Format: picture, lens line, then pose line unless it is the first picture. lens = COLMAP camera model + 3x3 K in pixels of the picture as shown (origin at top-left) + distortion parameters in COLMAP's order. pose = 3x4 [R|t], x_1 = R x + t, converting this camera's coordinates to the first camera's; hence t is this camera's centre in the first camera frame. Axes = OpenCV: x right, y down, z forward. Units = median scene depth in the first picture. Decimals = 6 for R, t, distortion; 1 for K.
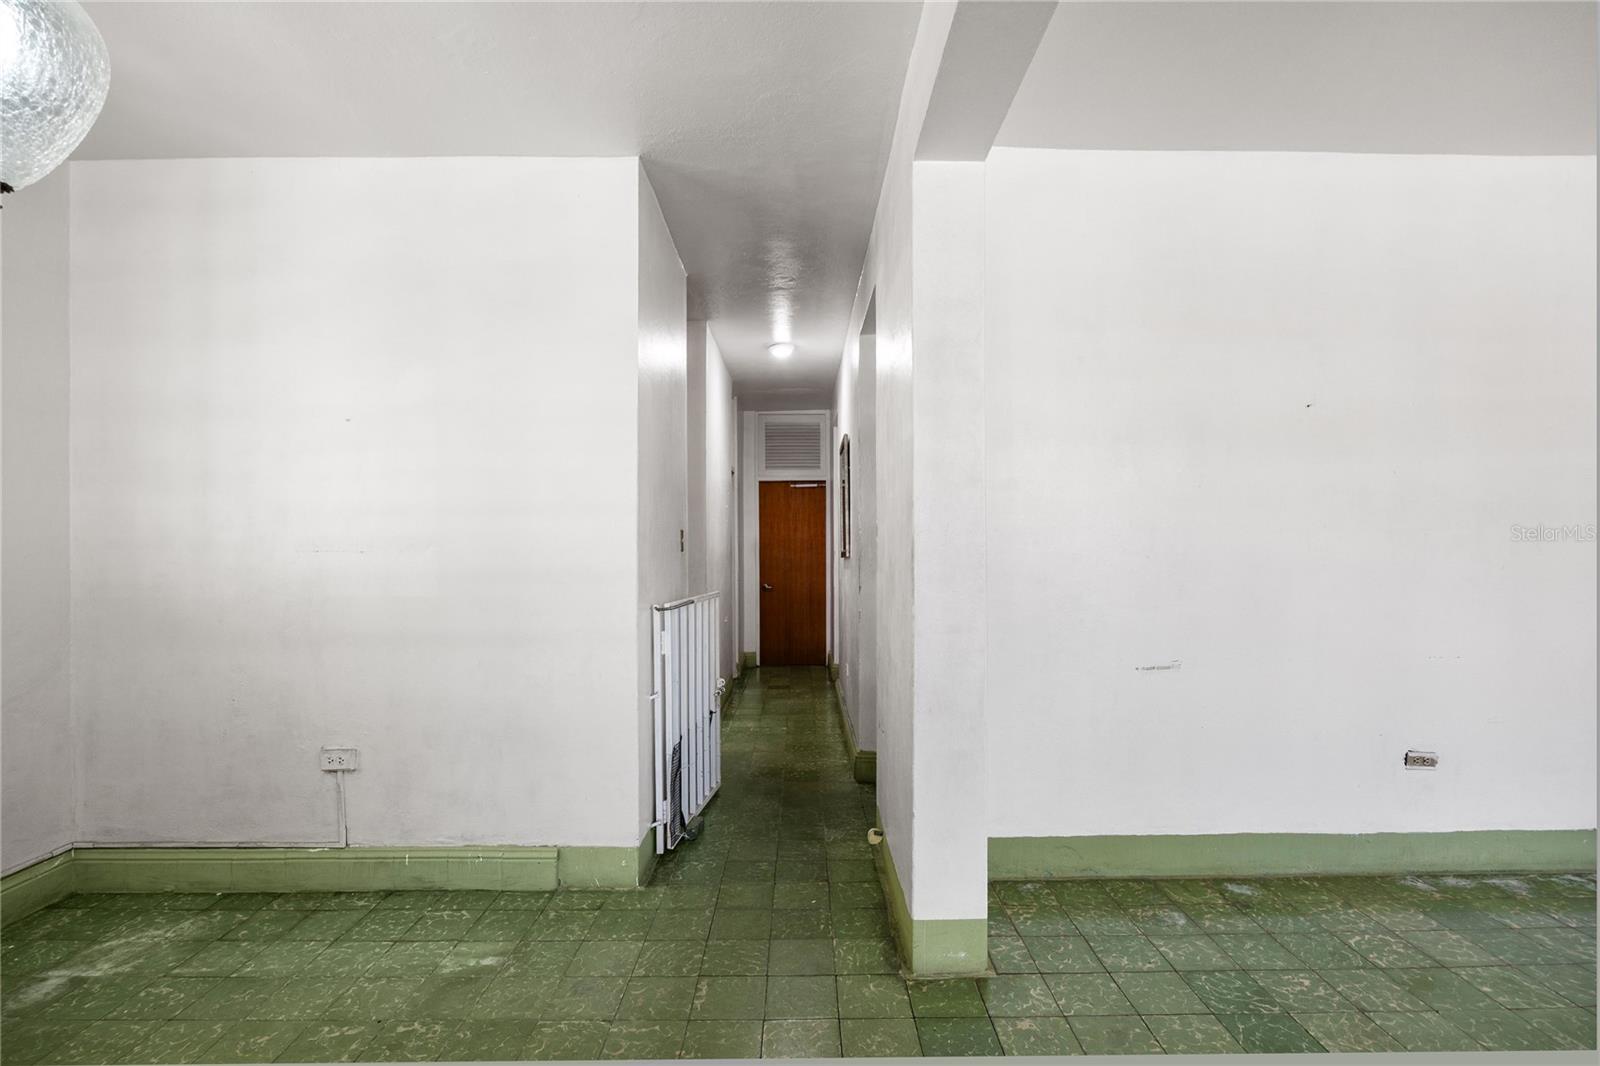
lens RADIAL K [[742.8, 0, 805.8], [0, 742.8, 536.5], [0, 0, 1]] dist [-0.011523, 0.000083]
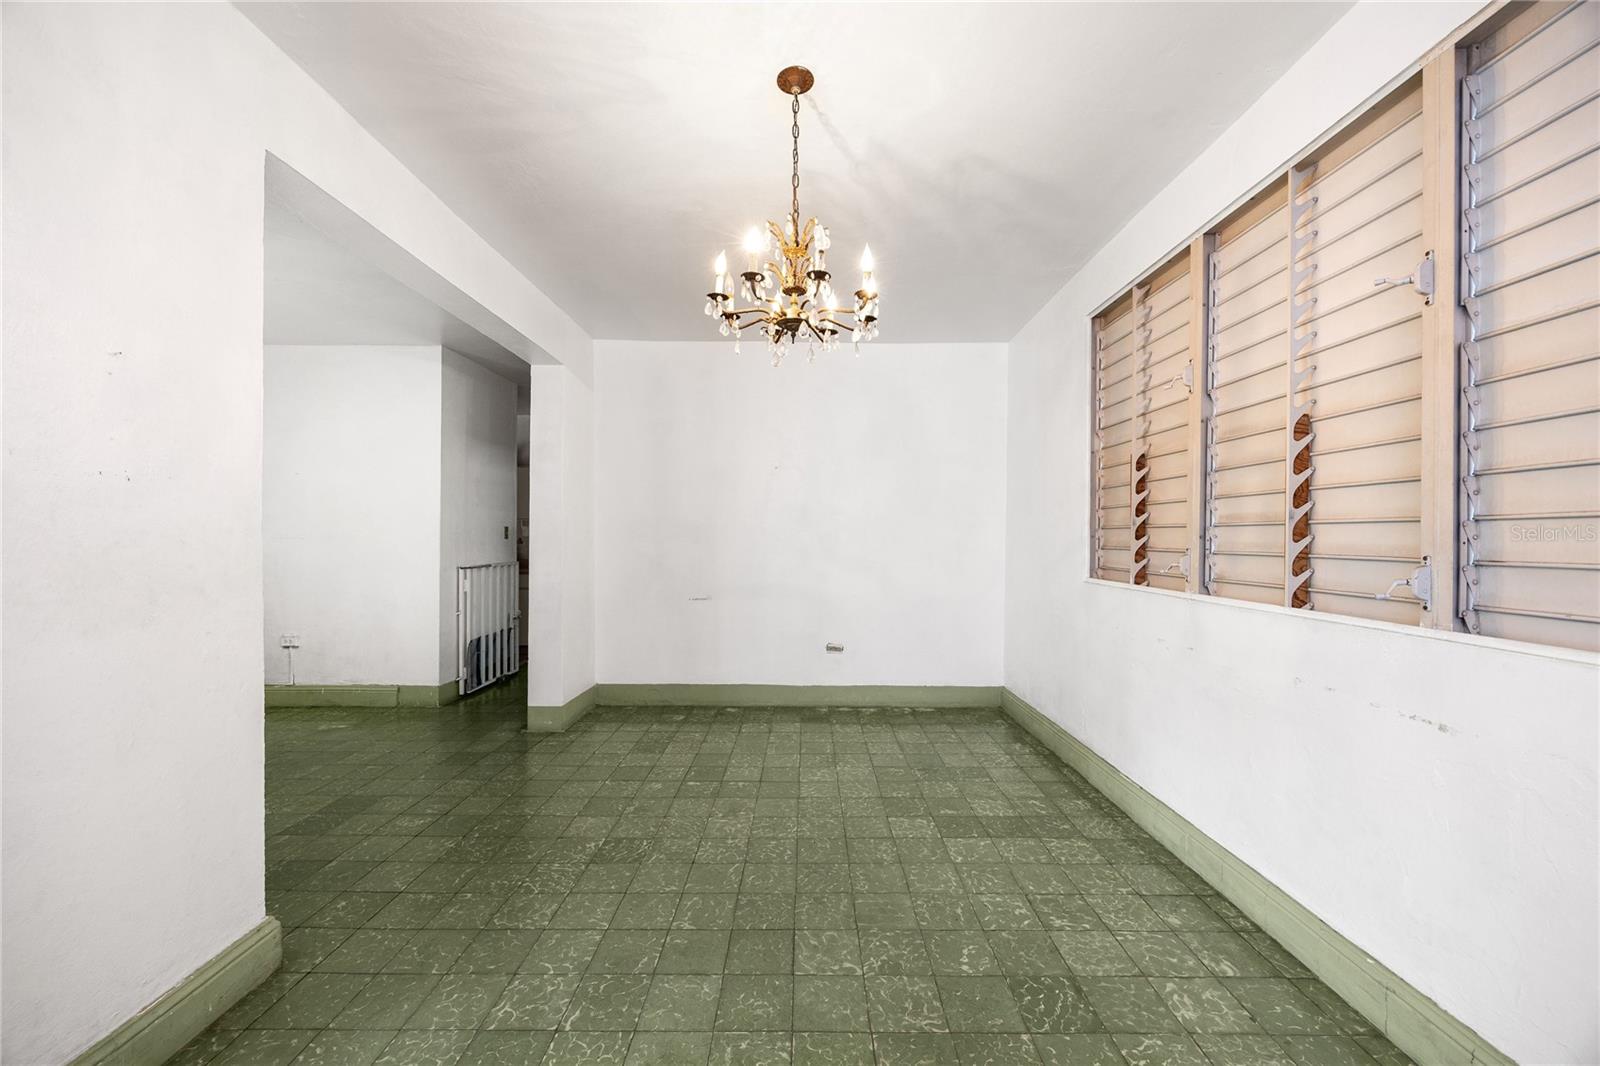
lens RADIAL K [[627.1, 0, 812.1], [0, 627.1, 529.9], [0, 0, 1]] dist [0.002699, 0.000132]
pose [[0.999819, 0.008627, -0.016948, 0.818727], [-0.008600, 0.999962, 0.001677, -0.014358], [0.016961, -0.001531, 0.999855, -0.687045]]
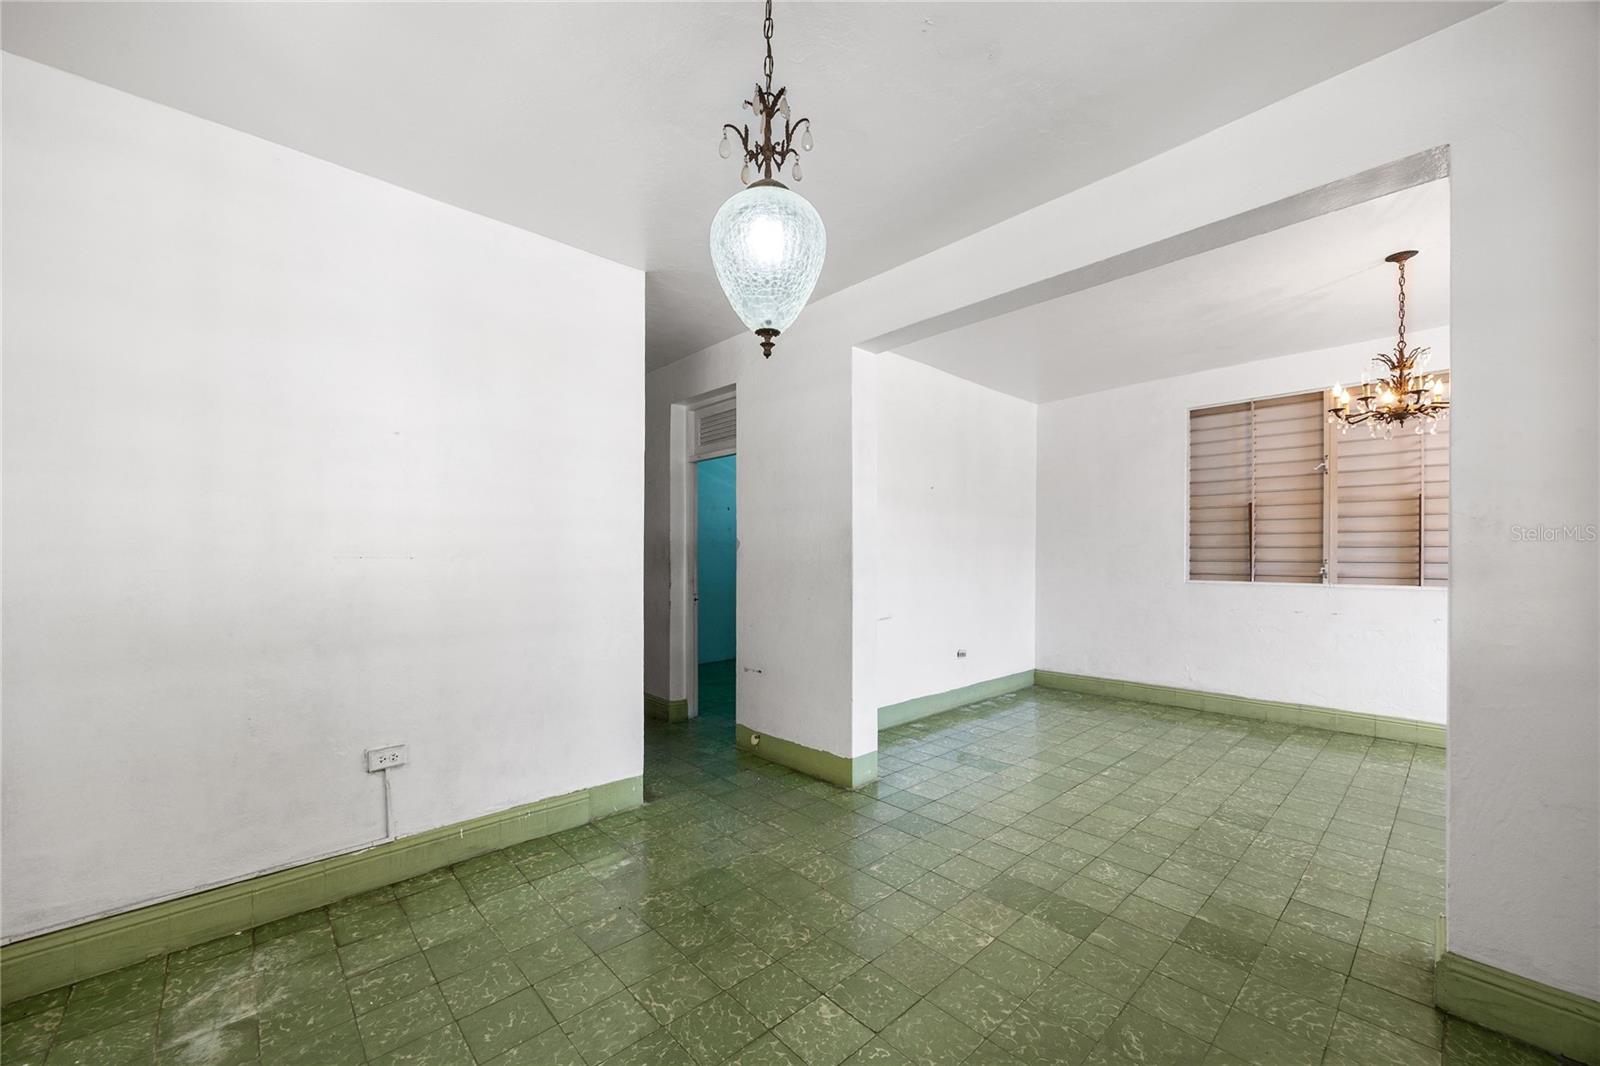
lens RADIAL K [[627.1, 0, 795.1], [0, 627.1, 550.1], [0, 0, 1]] dist [0.002699, 0.000132]
pose [[0.735265, 0.011493, 0.677682, -0.818118], [-0.011459, 0.999924, -0.004526, 0.007946], [-0.677683, -0.004437, 0.735341, -0.036269]]
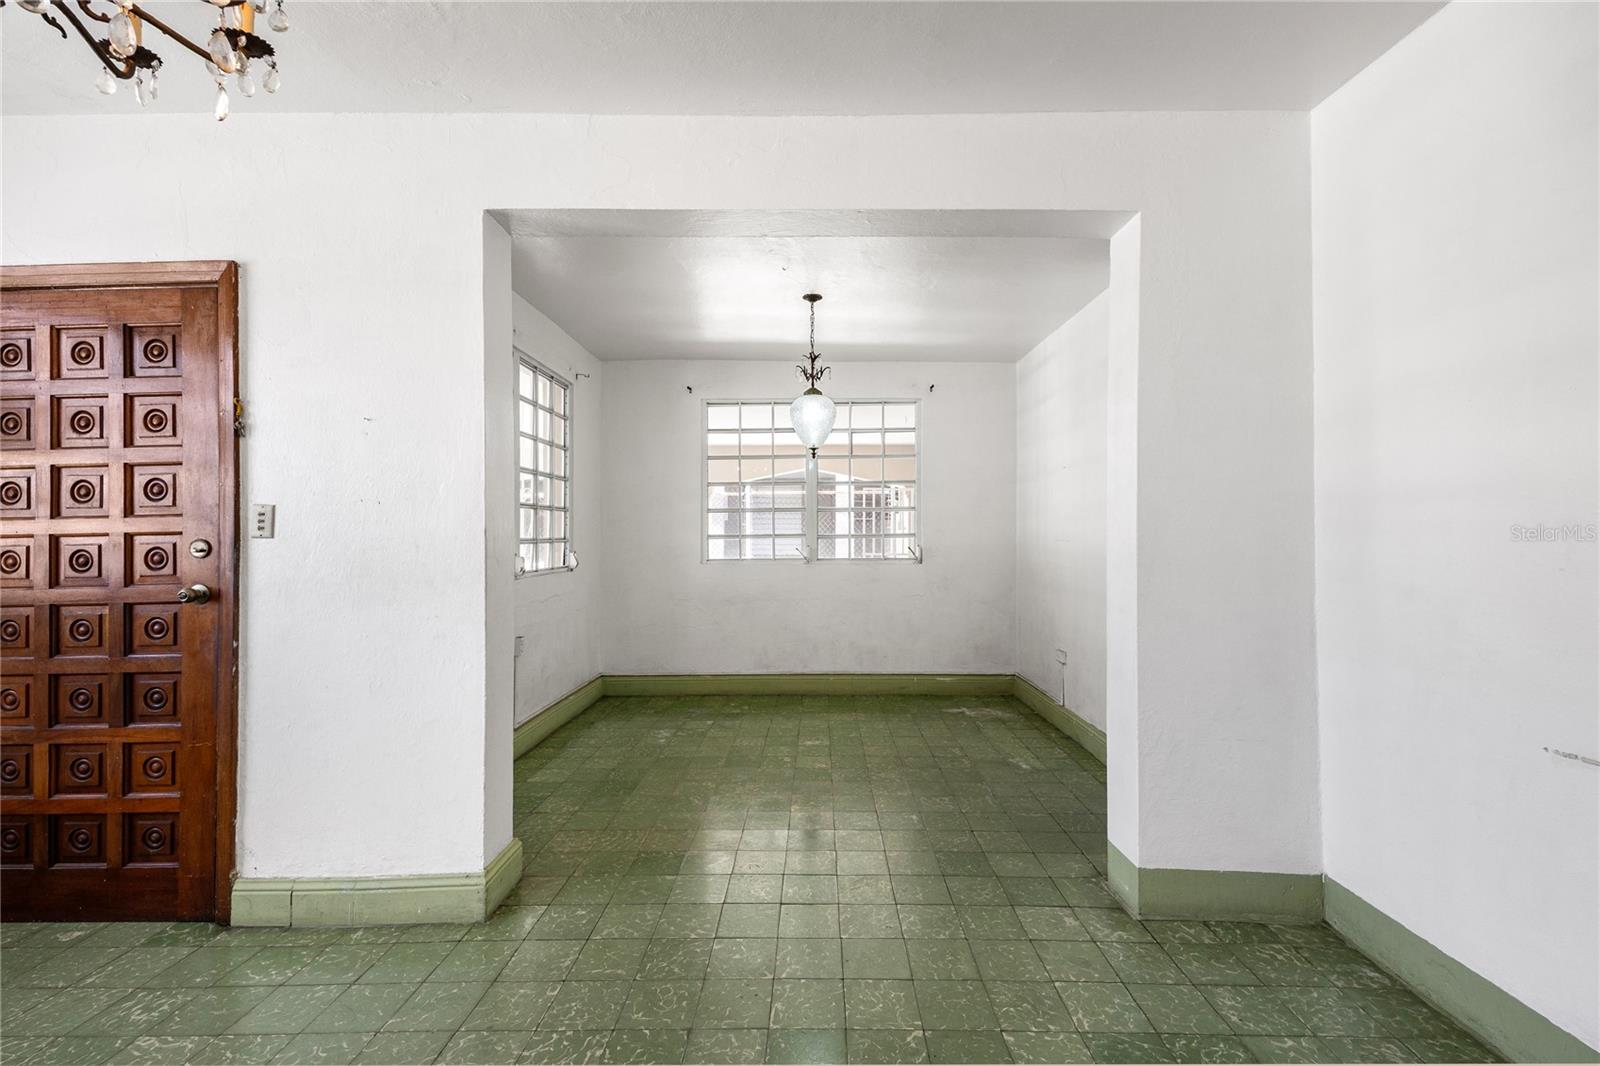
lens RADIAL K [[682.2, 0, 800.7], [0, 682.2, 540.3], [0, 0, 1]] dist [0.023066, -0.000620]
pose [[-0.027693, 0.009174, -0.999574, 1.067692], [0.010998, 0.999900, 0.008872, -0.005404], [0.999556, -0.010748, -0.027792, 0.414116]]
